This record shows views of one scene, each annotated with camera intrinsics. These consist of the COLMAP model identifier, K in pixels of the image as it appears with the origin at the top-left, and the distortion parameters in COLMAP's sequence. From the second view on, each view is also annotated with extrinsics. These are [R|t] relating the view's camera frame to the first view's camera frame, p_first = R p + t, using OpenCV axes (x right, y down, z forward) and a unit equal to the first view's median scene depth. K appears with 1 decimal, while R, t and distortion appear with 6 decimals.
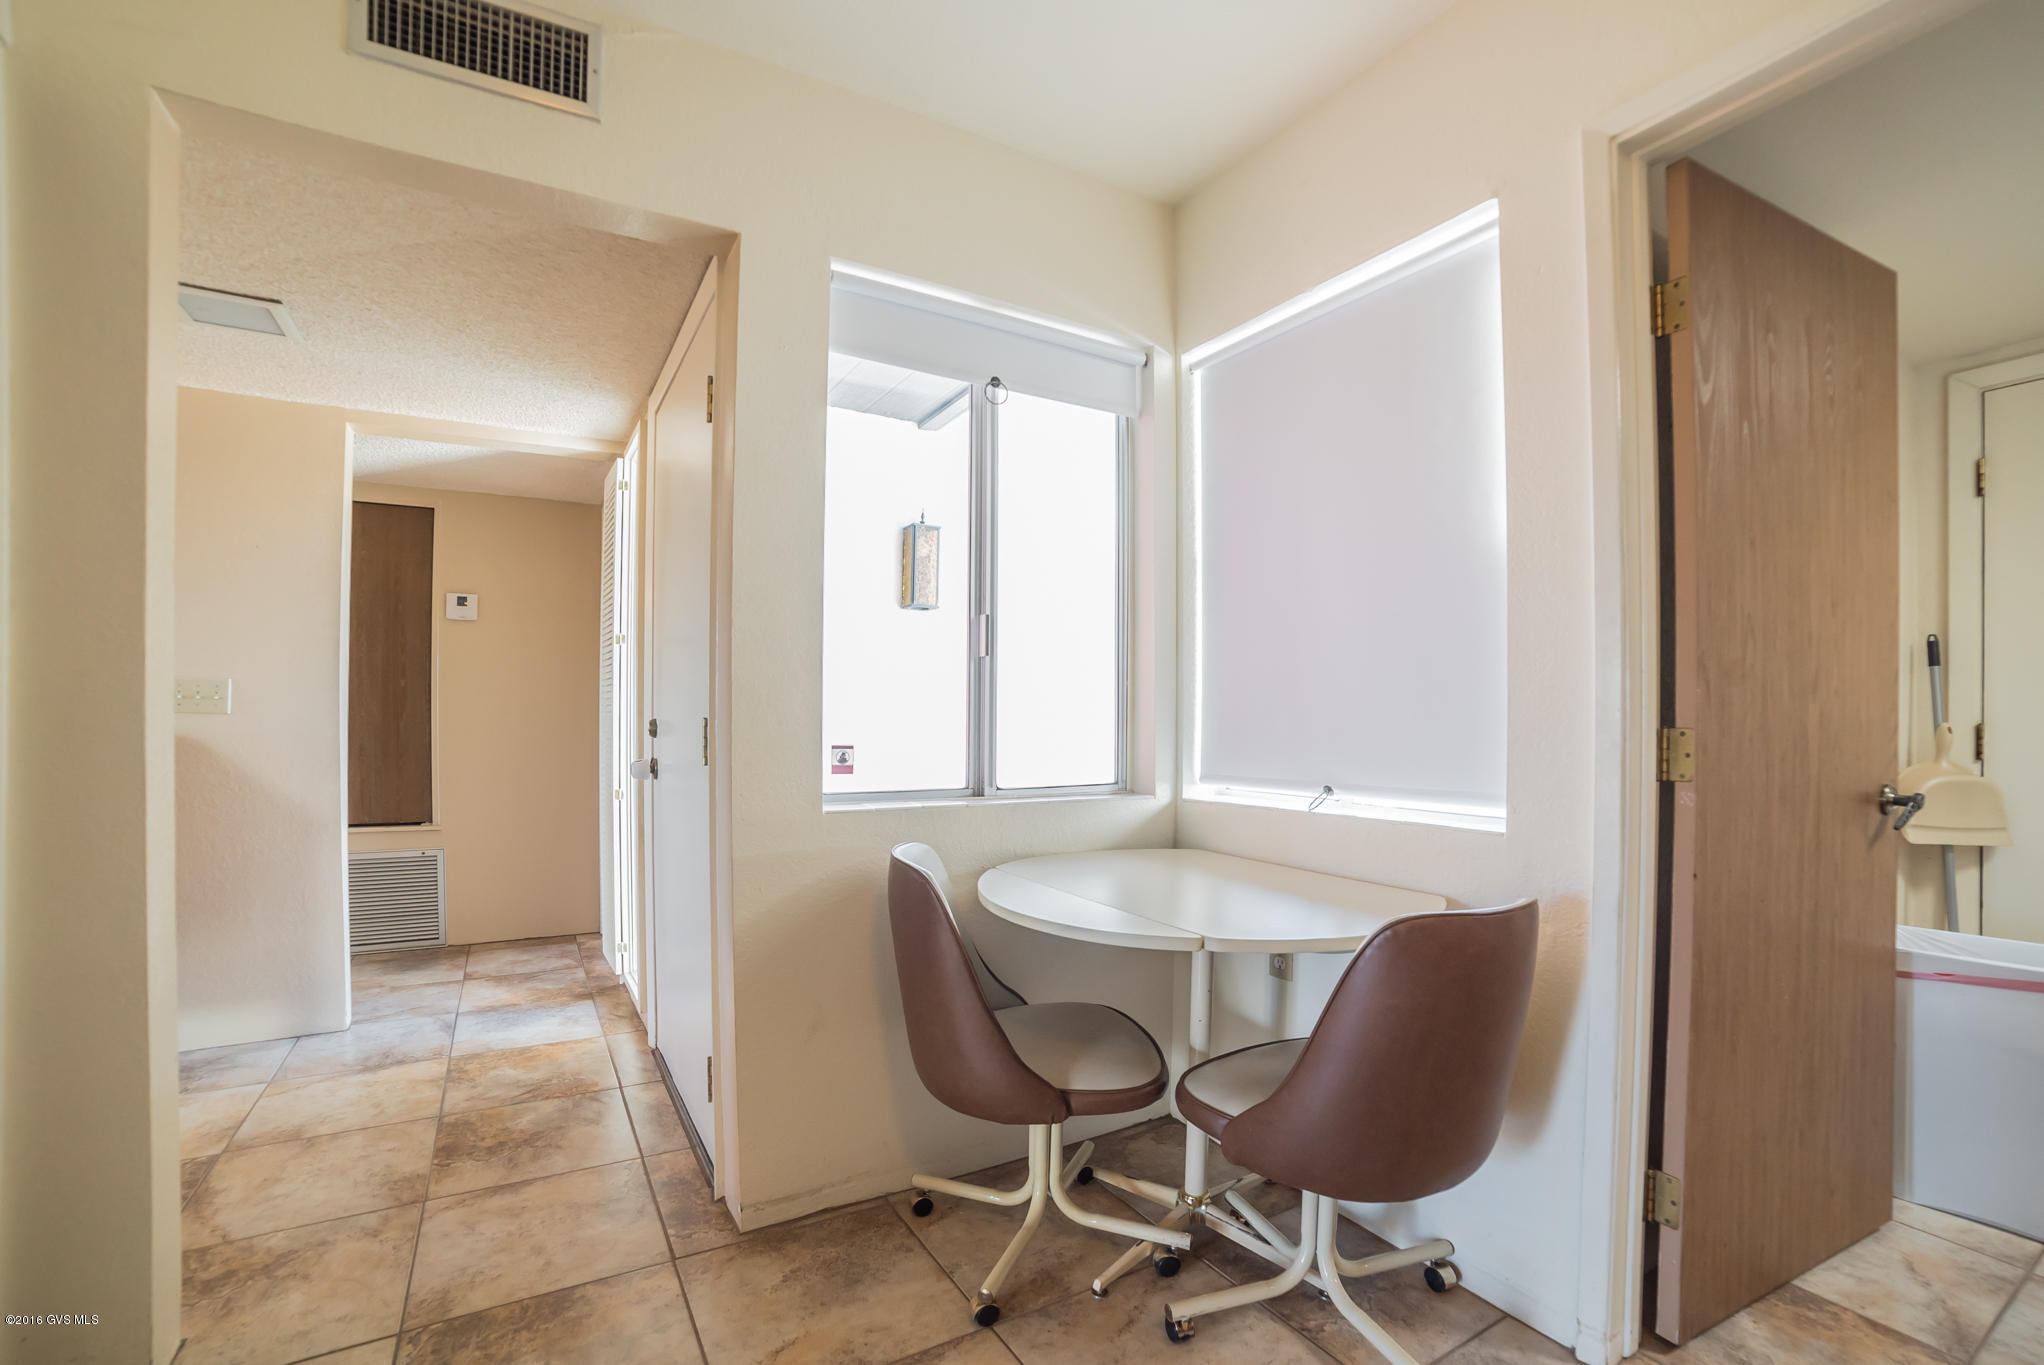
lens RADIAL K [[879.3, 0, 1019.7], [0, 879.3, 721.7], [0, 0, 1]] dist [-0.105440, 0.039373]
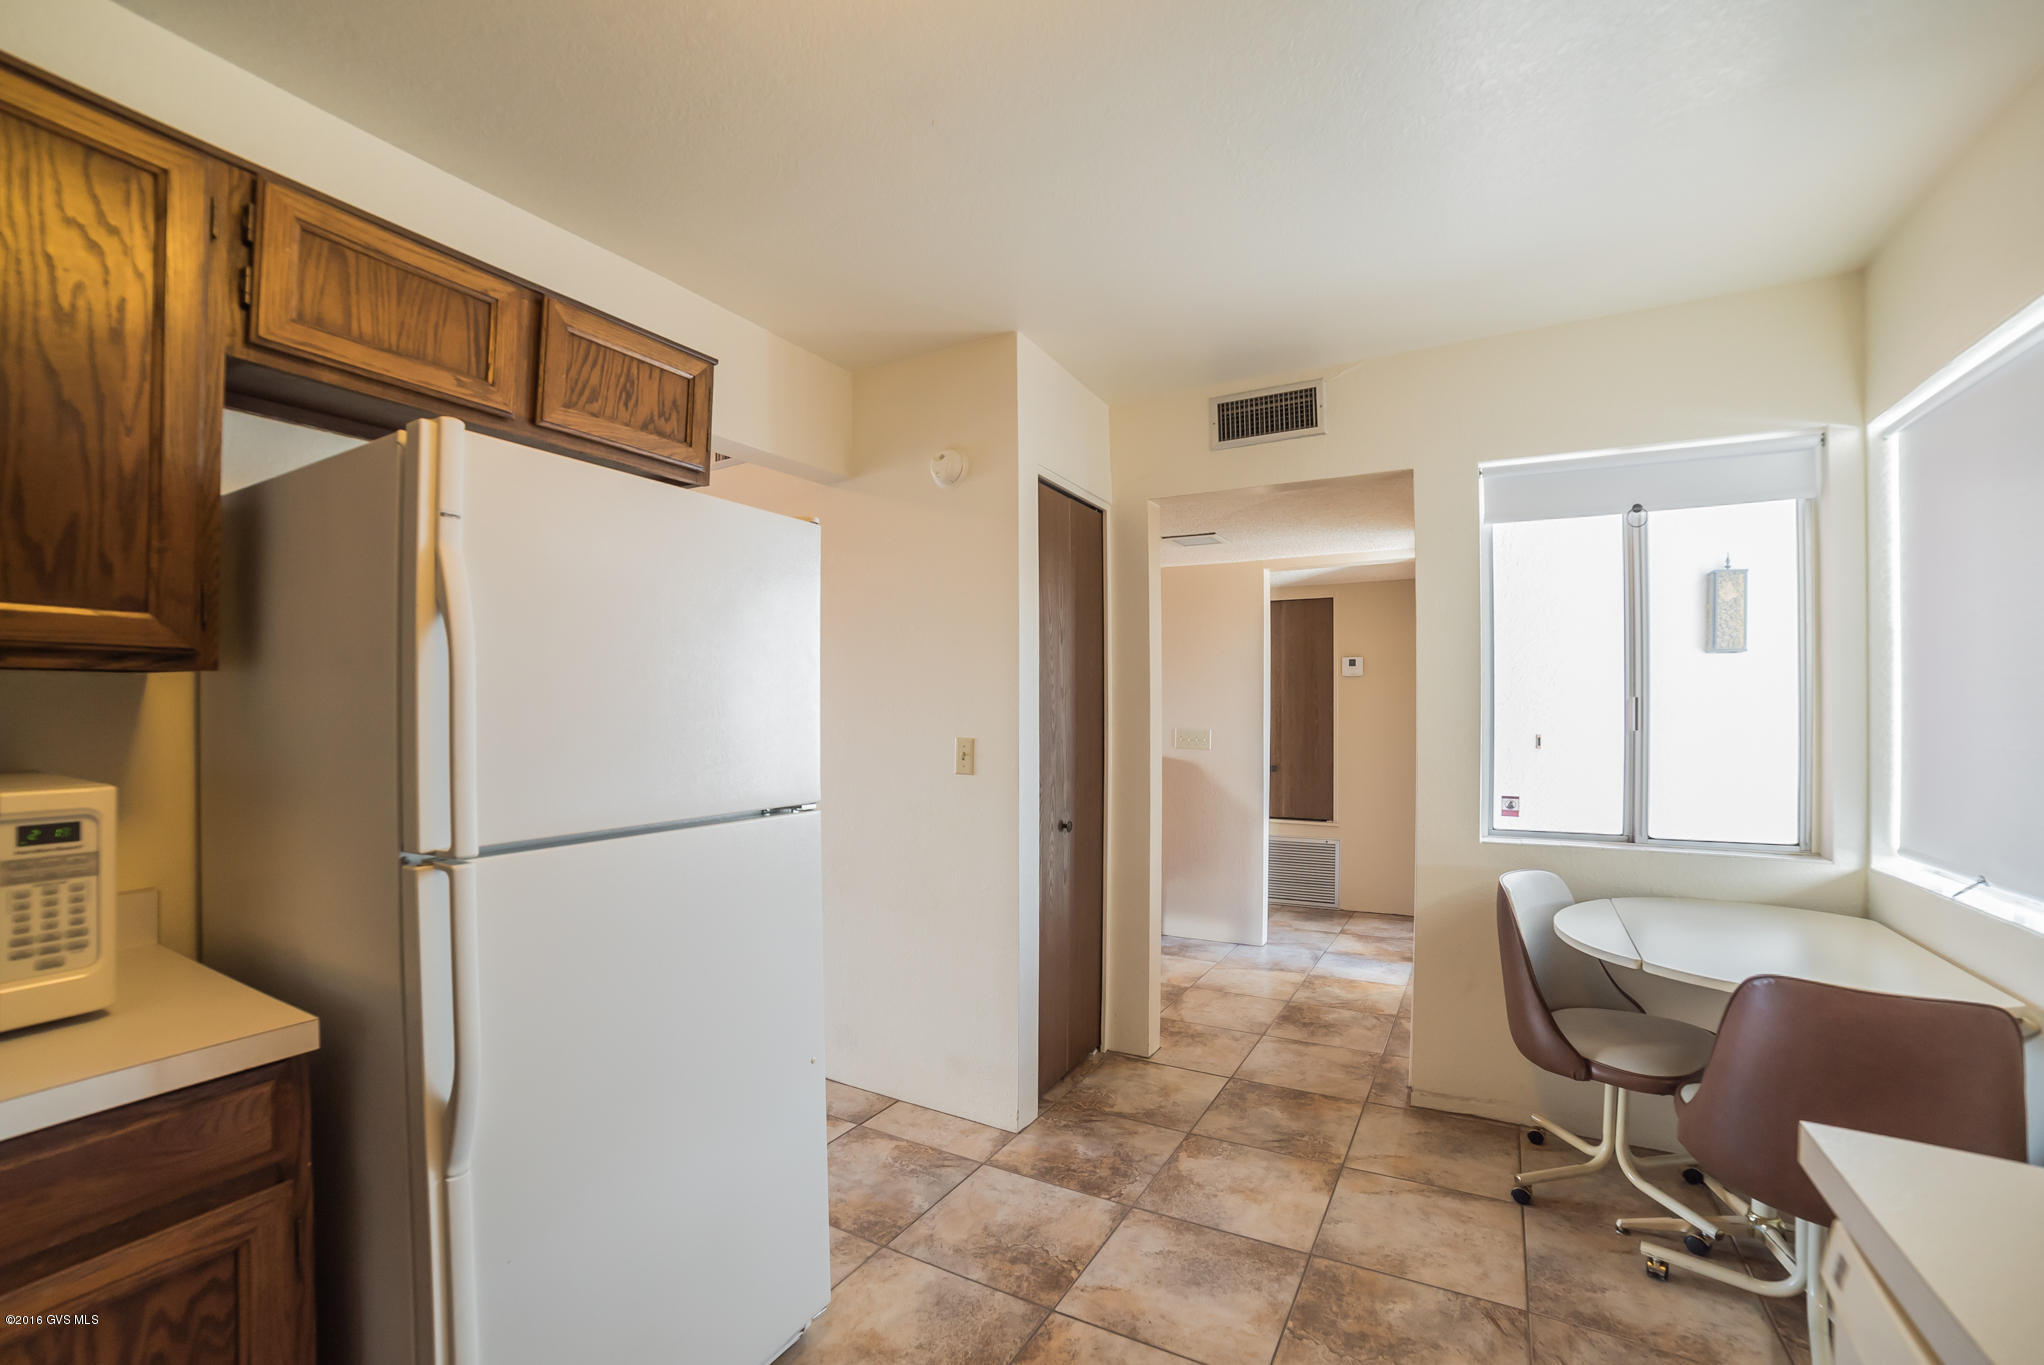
lens RADIAL K [[879.3, 0, 1019.7], [0, 879.3, 721.7], [0, 0, 1]] dist [-0.105440, 0.039373]
pose [[0.503154, 0.001265, -0.864196, 0.502133], [-0.001698, 0.999998, 0.000475, -0.079036], [0.864195, 0.001228, 0.503156, -0.317383]]
